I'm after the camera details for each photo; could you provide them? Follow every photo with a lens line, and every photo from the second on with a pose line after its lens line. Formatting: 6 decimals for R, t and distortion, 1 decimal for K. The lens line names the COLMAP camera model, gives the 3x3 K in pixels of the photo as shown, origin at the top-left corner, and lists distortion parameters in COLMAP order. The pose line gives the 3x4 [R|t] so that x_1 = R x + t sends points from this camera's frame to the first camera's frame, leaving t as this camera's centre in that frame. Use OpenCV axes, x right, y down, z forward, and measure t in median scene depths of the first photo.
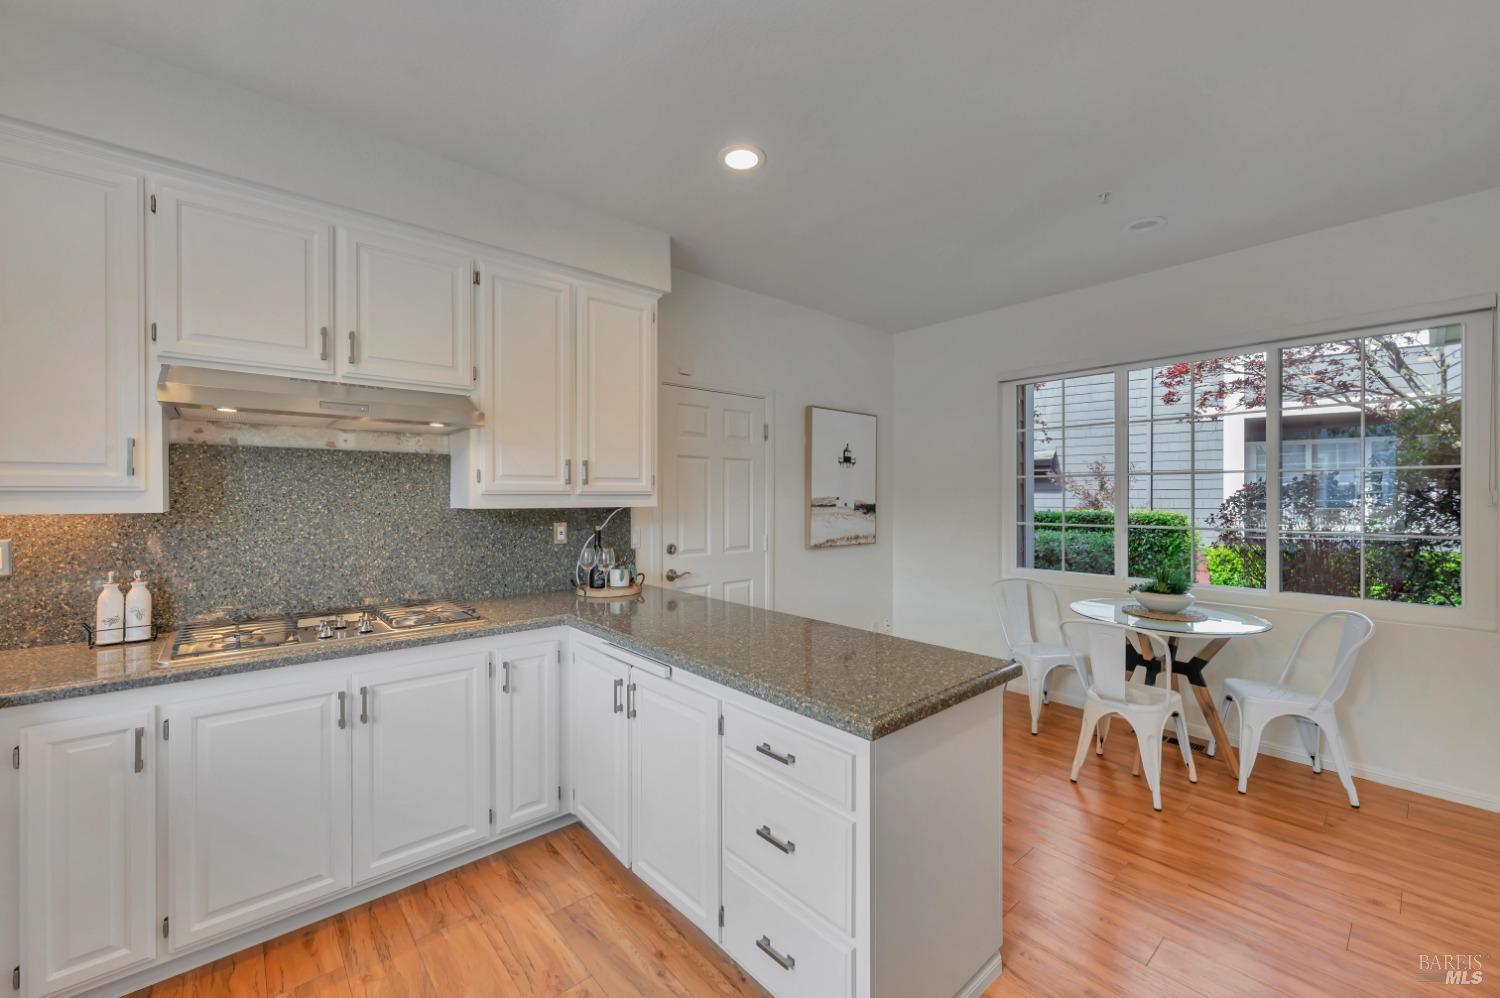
lens RADIAL K [[595.6, 0, 746.6], [0, 595.6, 498.5], [0, 0, 1]] dist [-0.000640, 0.000428]
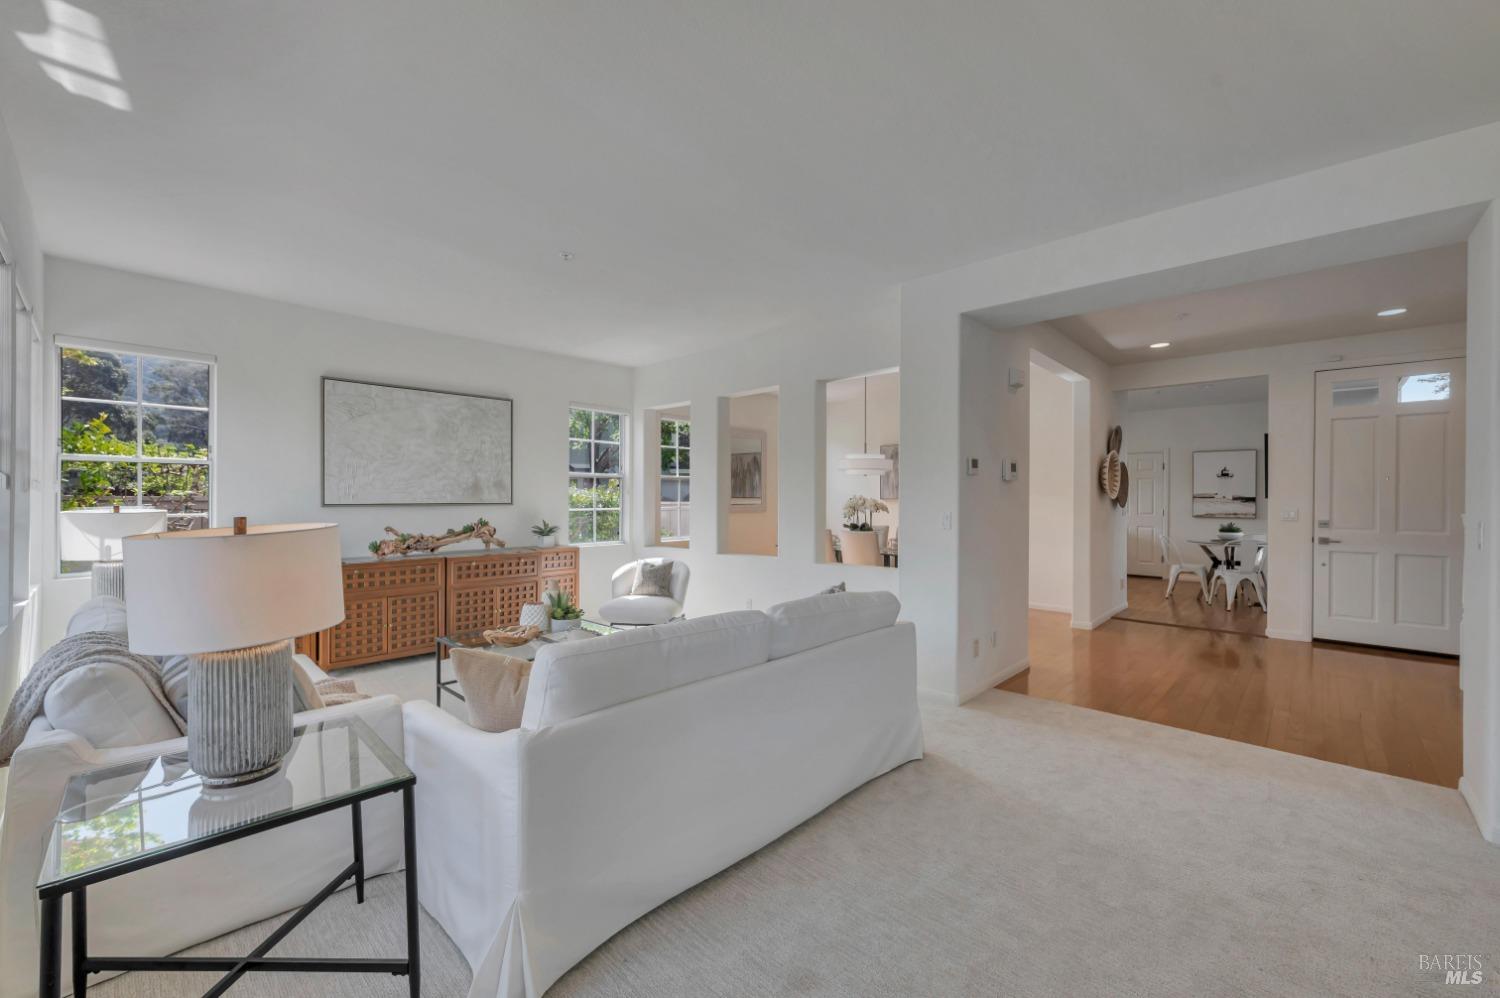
lens RADIAL K [[595.6, 0, 742.7], [0, 595.6, 505.4], [0, 0, 1]] dist [-0.000640, 0.000428]
pose [[0.095098, 0.008371, -0.995433, 2.005331], [0.002727, 0.999959, 0.008670, 0.015738], [0.995464, -0.003539, 0.095071, -0.813898]]
